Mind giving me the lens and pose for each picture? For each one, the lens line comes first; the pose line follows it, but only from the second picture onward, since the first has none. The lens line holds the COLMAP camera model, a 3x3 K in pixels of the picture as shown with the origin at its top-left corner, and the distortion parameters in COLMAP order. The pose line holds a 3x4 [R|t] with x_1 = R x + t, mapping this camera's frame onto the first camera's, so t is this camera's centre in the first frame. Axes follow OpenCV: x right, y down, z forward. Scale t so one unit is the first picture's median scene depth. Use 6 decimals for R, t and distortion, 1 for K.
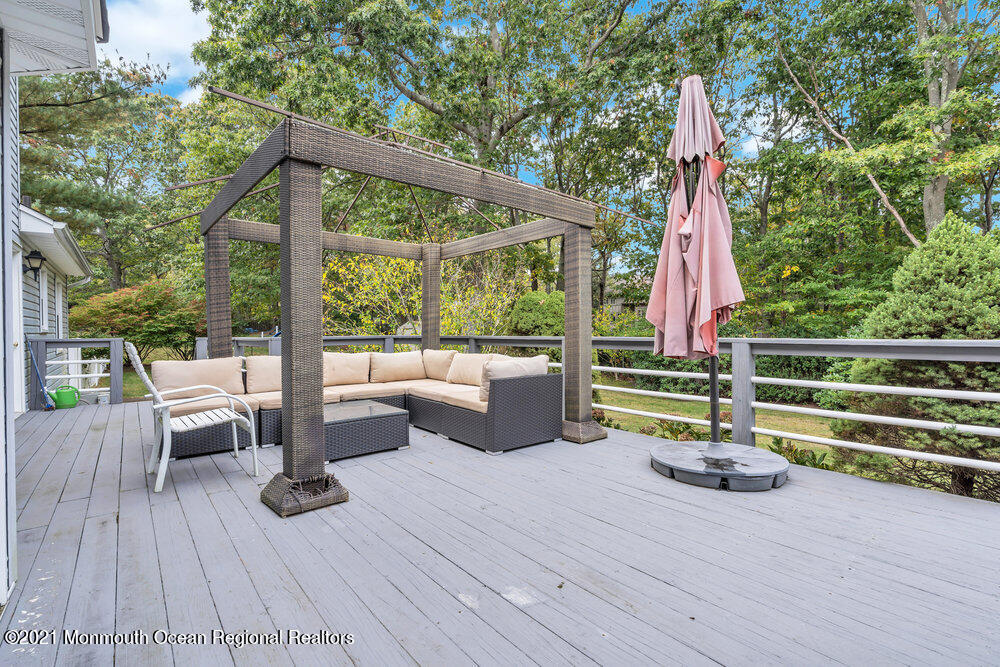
lens RADIAL K [[458.0, 0, 501.0], [0, 458.0, 333.4], [0, 0, 1]] dist [-0.002893, 0.000983]
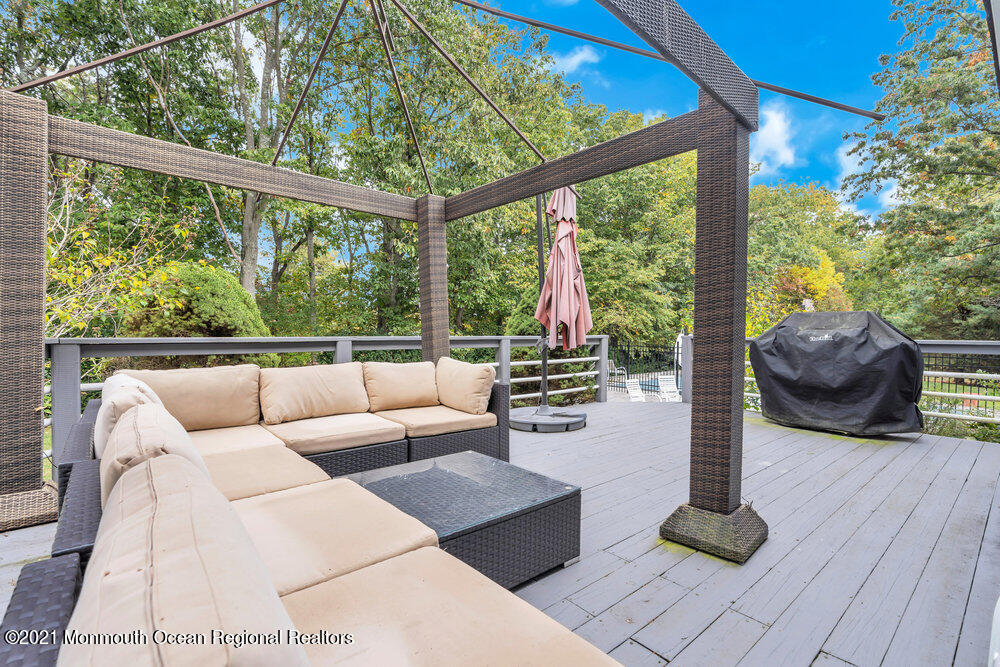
lens RADIAL K [[458.0, 0, 499.2], [0, 458.0, 333.2], [0, 0, 1]] dist [-0.002893, 0.000983]
pose [[-0.028582, -0.002005, 0.999589, -1.226719], [-0.004810, 0.999987, 0.001868, -0.003638], [-0.999580, -0.004755, -0.028591, 1.397896]]
